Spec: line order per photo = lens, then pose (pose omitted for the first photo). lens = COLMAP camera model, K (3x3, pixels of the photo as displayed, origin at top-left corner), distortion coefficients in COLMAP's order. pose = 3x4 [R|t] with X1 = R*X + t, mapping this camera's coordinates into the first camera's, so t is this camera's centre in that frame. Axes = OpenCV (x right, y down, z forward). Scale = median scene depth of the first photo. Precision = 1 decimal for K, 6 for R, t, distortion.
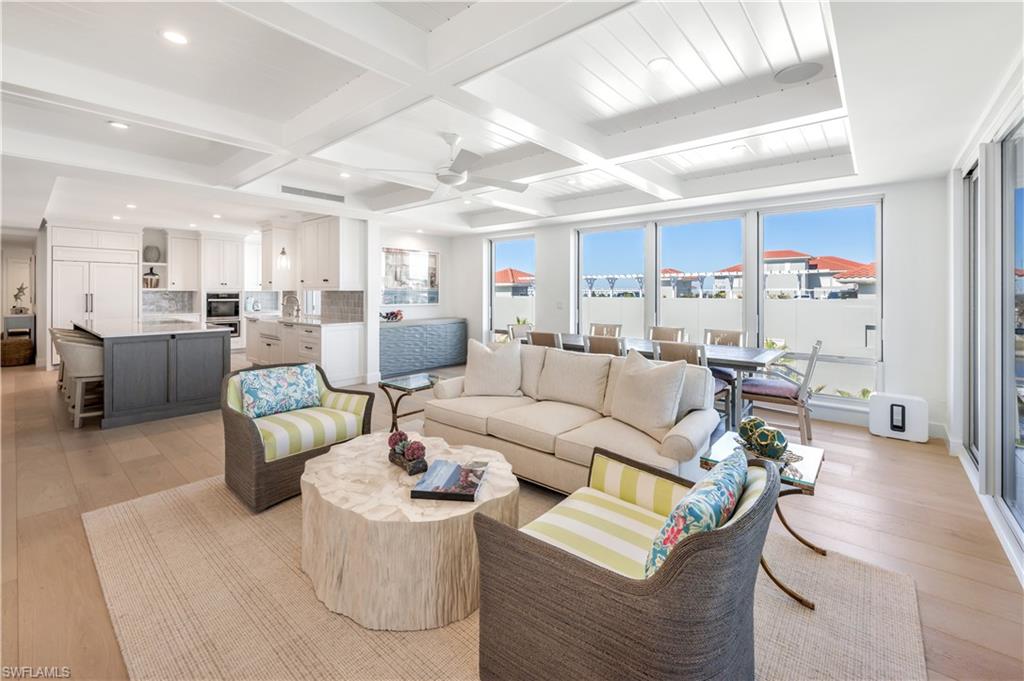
lens RADIAL K [[420.5, 0, 520.5], [0, 420.5, 292.4], [0, 0, 1]] dist [0.001158, -0.000284]
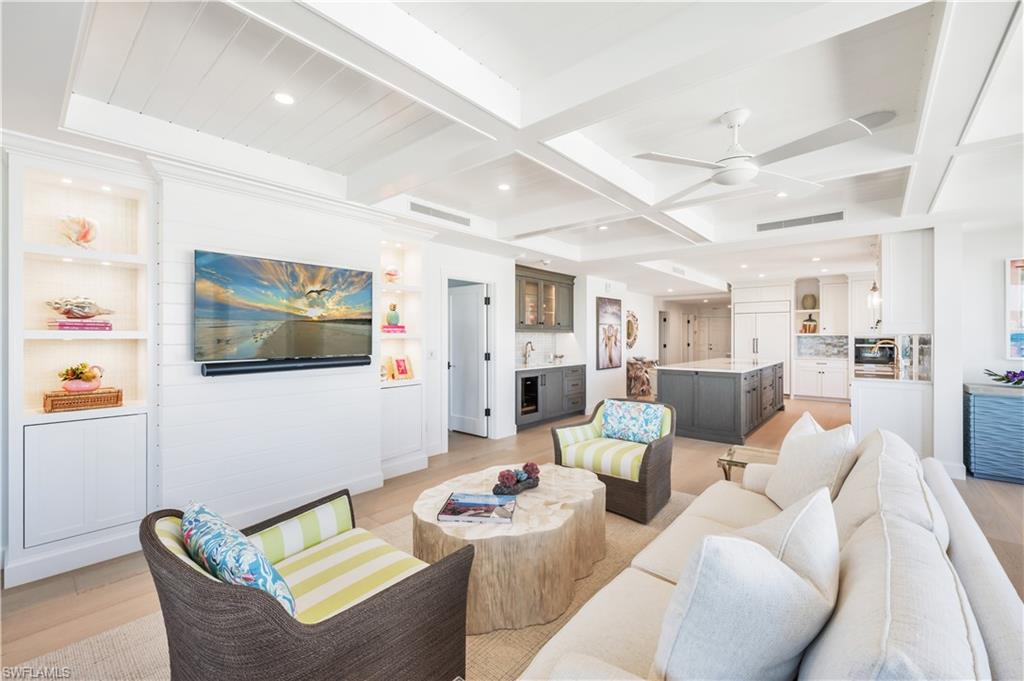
lens RADIAL K [[420.5, 0, 516.2], [0, 420.5, 336.6], [0, 0, 1]] dist [0.001158, -0.000284]
pose [[0.006964, -0.003380, -0.999970, 0.203194], [0.001214, 0.999994, -0.003372, 0.000995], [0.999975, -0.001191, 0.006968, 0.237788]]
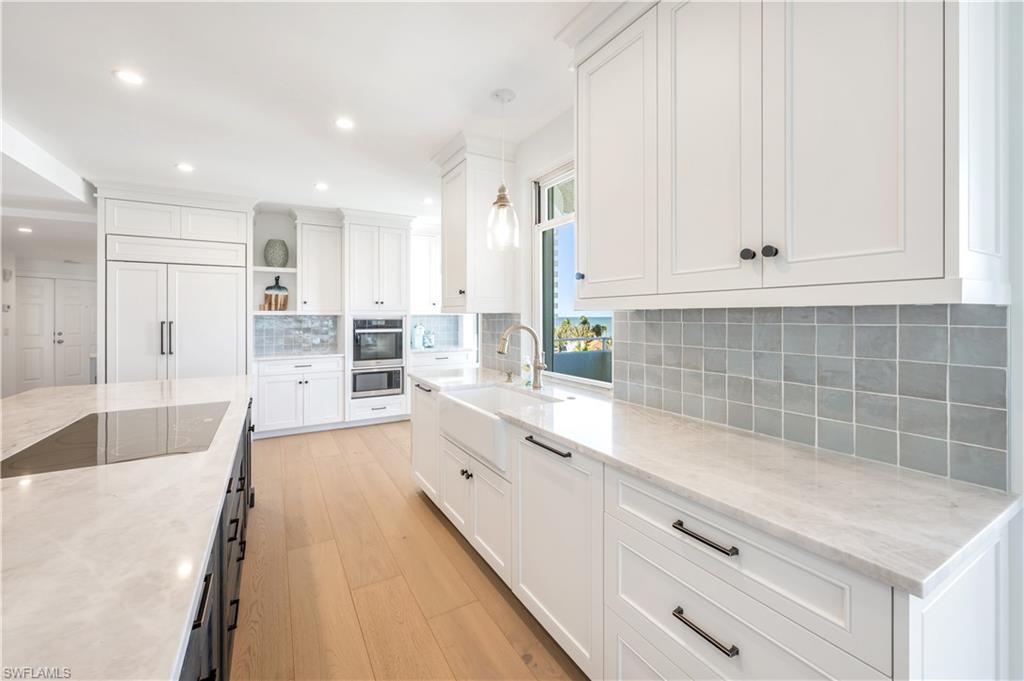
lens RADIAL K [[420.5, 0, 519.8], [0, 420.5, 314.4], [0, 0, 1]] dist [0.001158, -0.000284]
pose [[0.943694, -0.006196, -0.330763, -0.352955], [0.005069, 0.999978, -0.004269, -0.000963], [0.330782, 0.002352, 0.943704, 0.551451]]
